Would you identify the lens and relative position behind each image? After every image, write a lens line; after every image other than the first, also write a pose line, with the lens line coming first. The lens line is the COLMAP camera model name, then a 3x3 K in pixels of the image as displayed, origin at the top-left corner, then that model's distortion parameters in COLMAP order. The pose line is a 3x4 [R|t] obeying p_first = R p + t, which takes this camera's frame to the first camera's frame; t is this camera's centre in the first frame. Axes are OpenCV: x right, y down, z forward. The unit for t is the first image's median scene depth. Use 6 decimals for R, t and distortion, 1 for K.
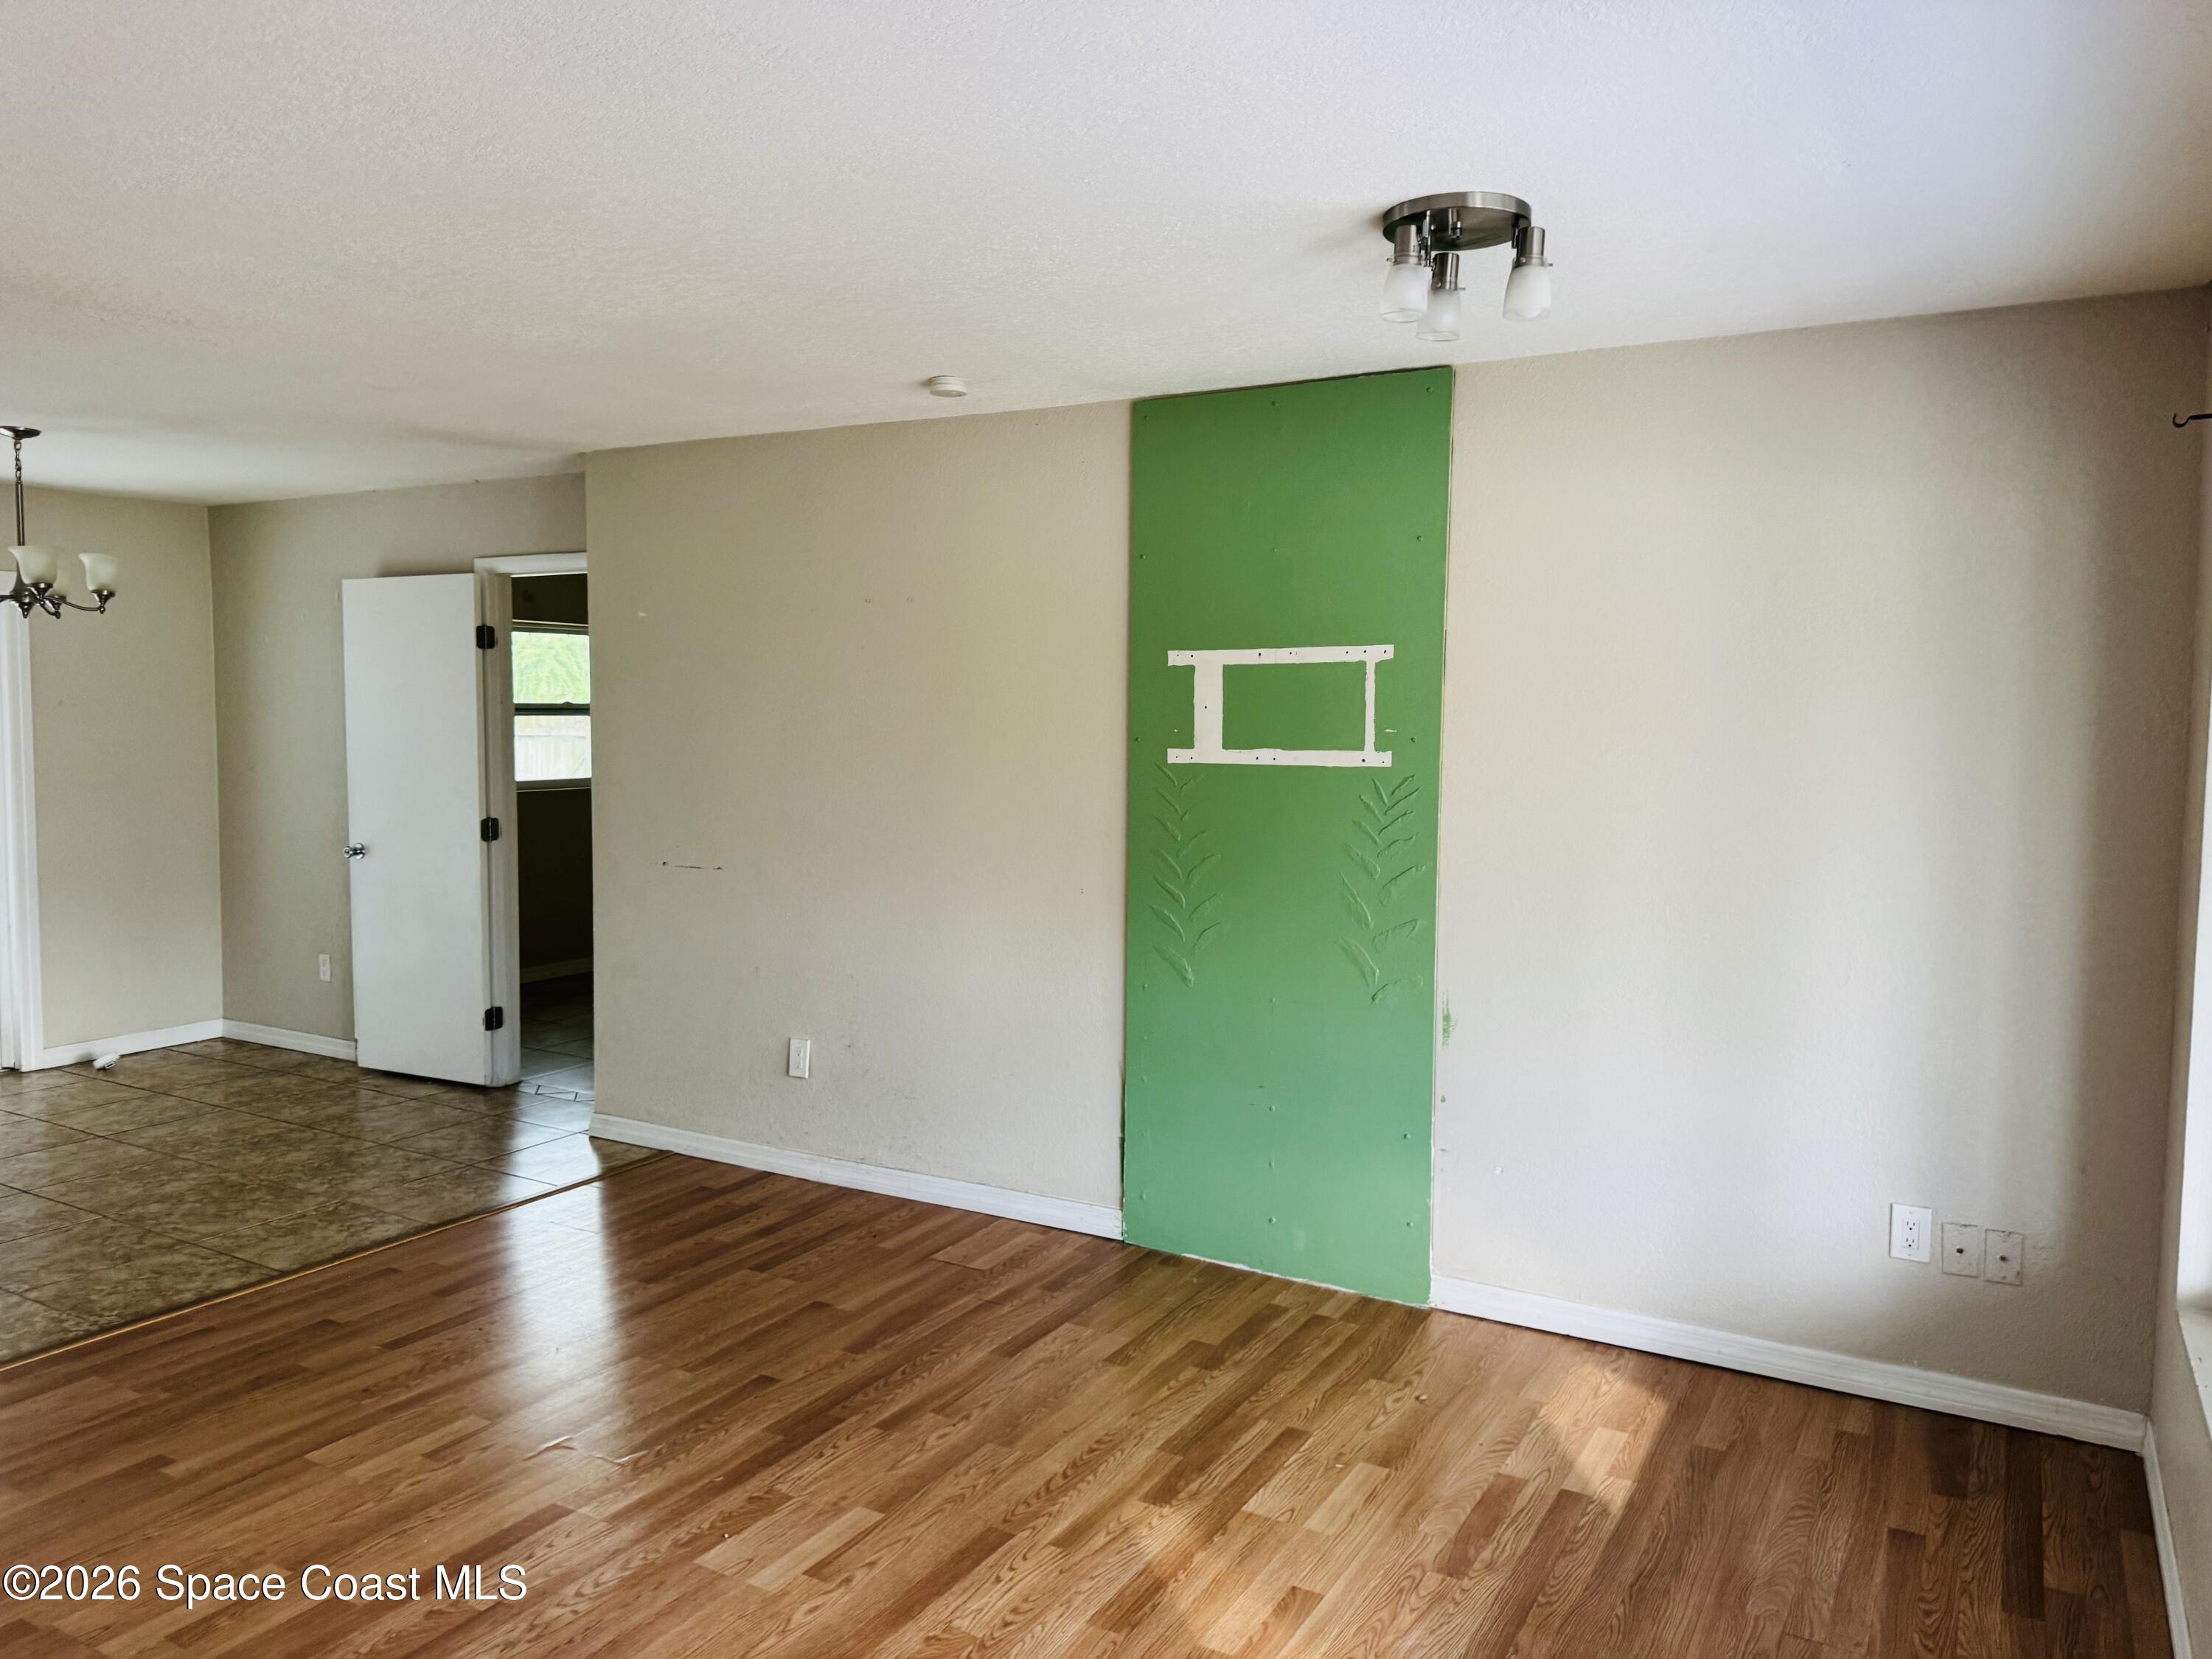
lens RADIAL K [[1558.2, 0, 1116.4], [0, 1558.2, 814.8], [0, 0, 1]] dist [0.029224, -0.036314]
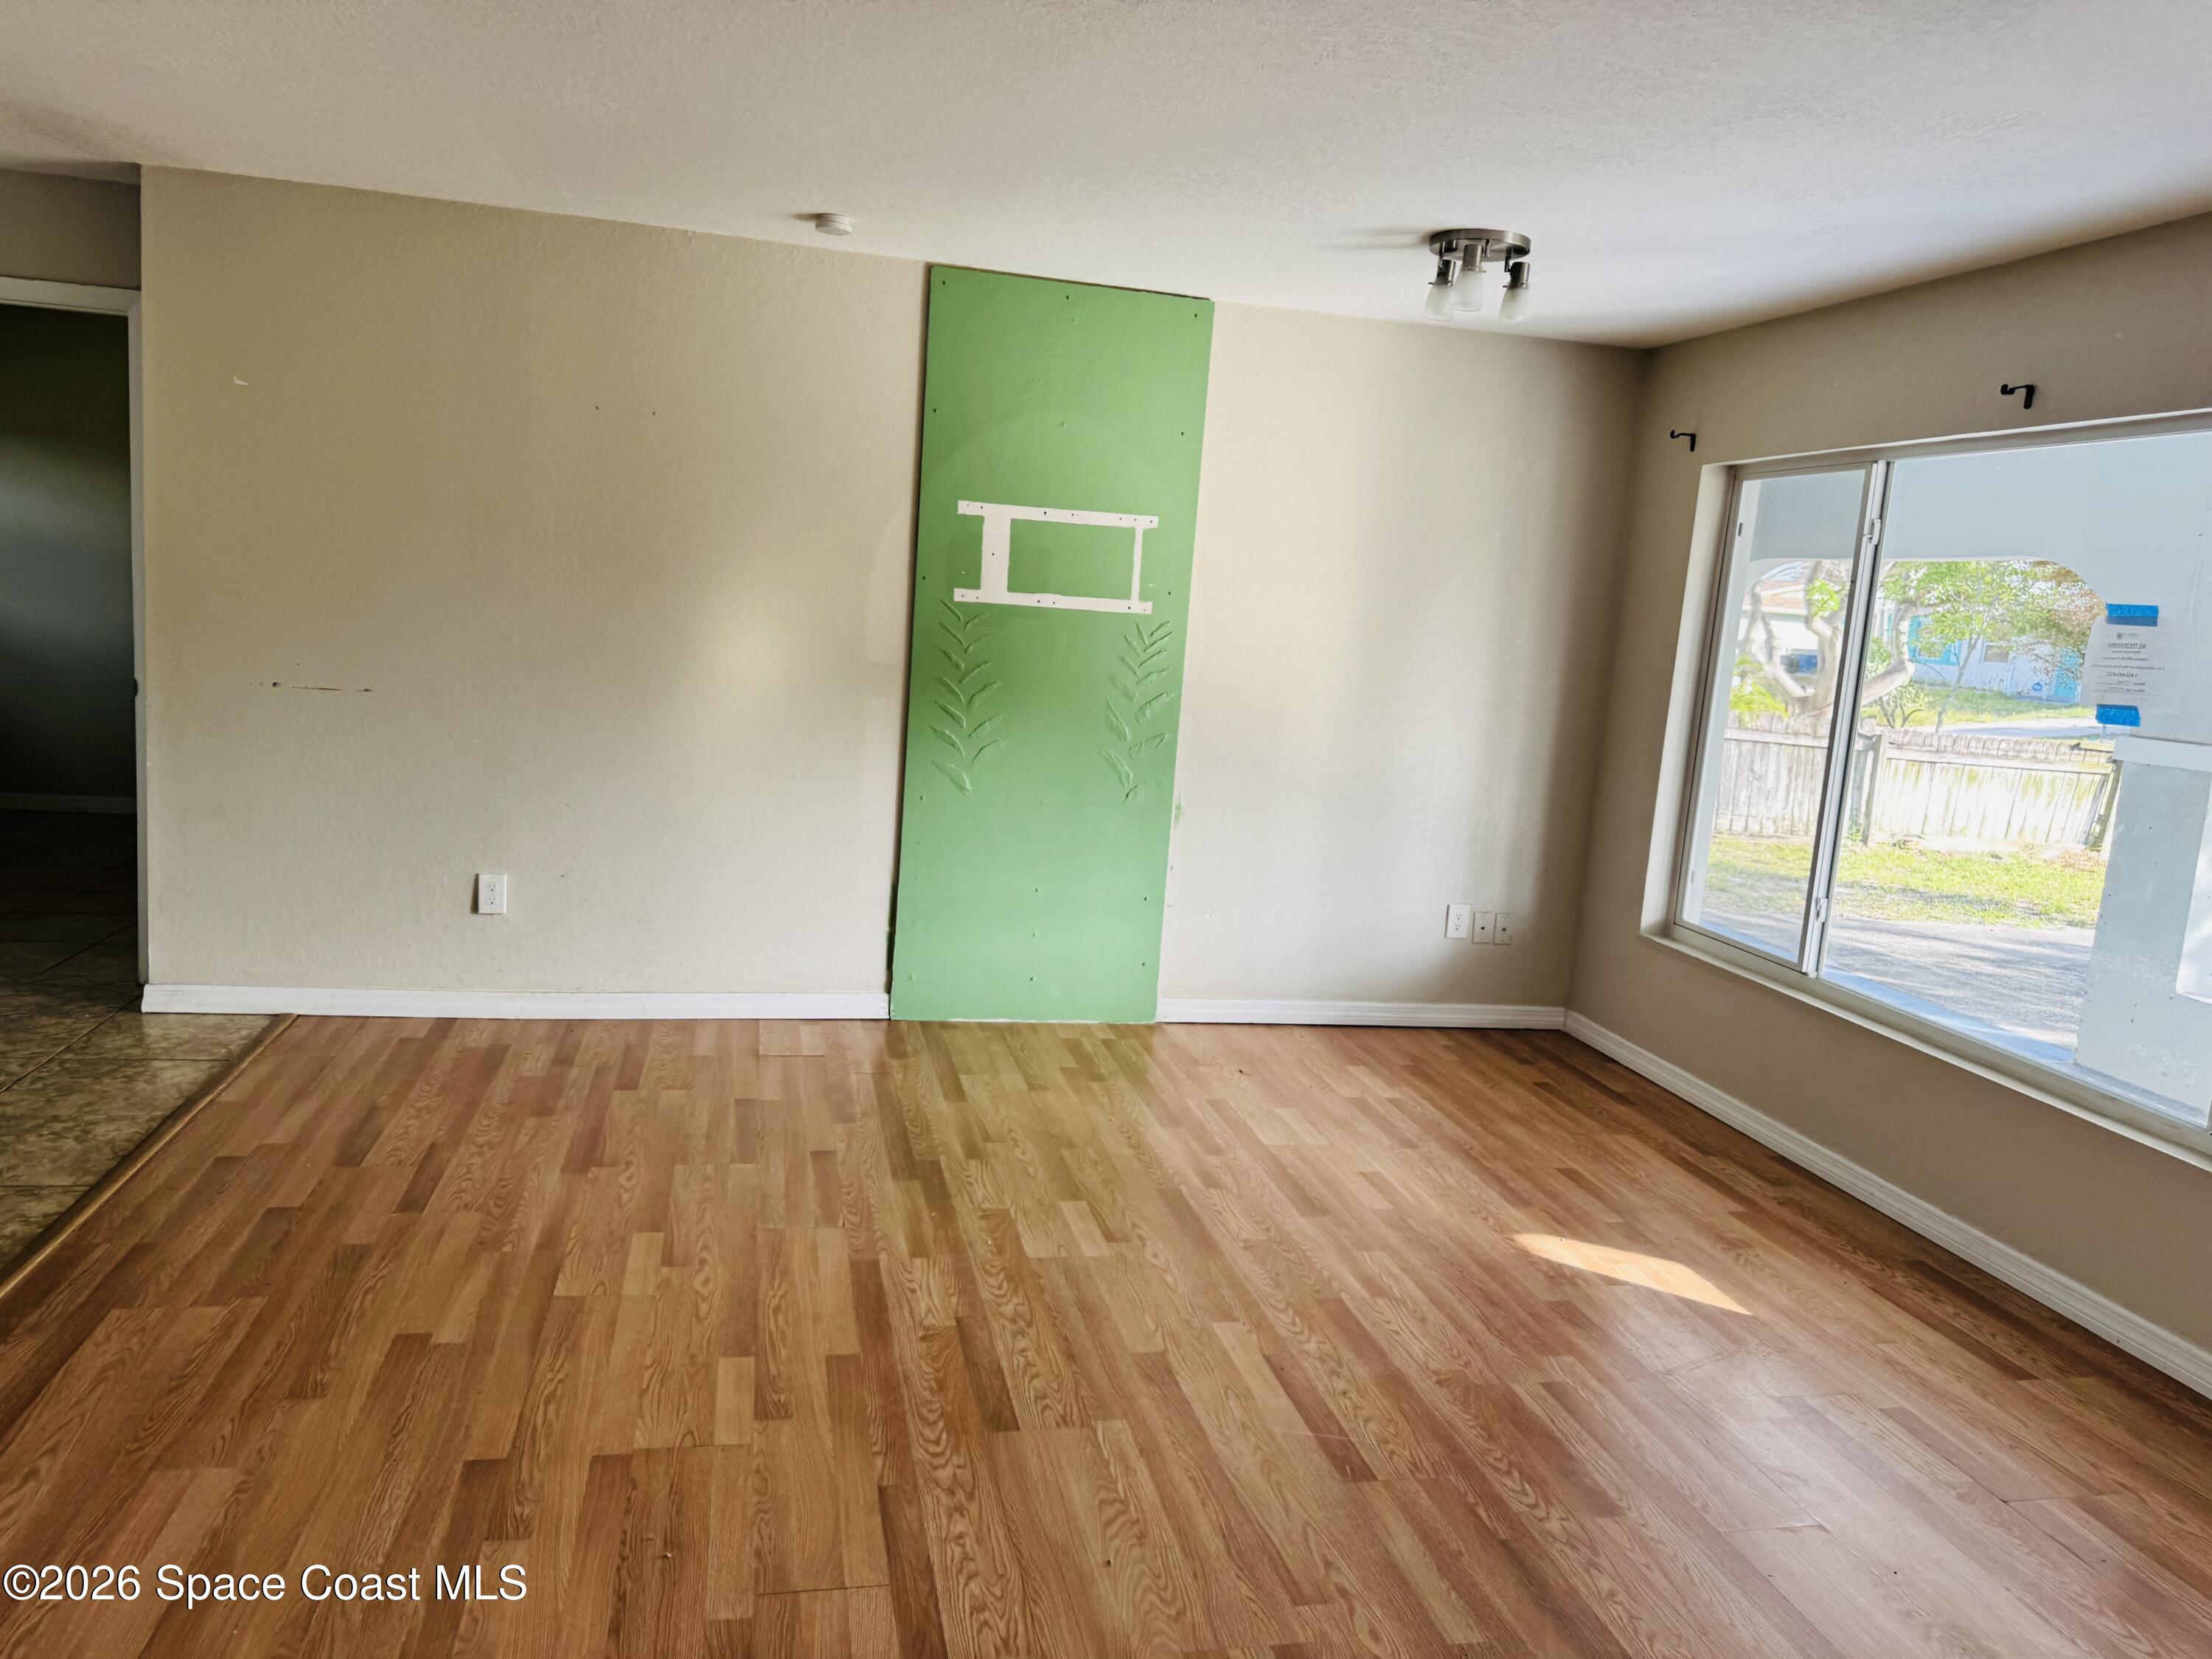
lens RADIAL K [[1558.2, 0, 1055.3], [0, 1558.2, 870.1], [0, 0, 1]] dist [0.029224, -0.036314]
pose [[0.734310, -0.067520, 0.675448, -0.751158], [-0.022176, 0.992124, 0.123284, 0.021525], [-0.678452, -0.105507, 0.727029, 0.099733]]
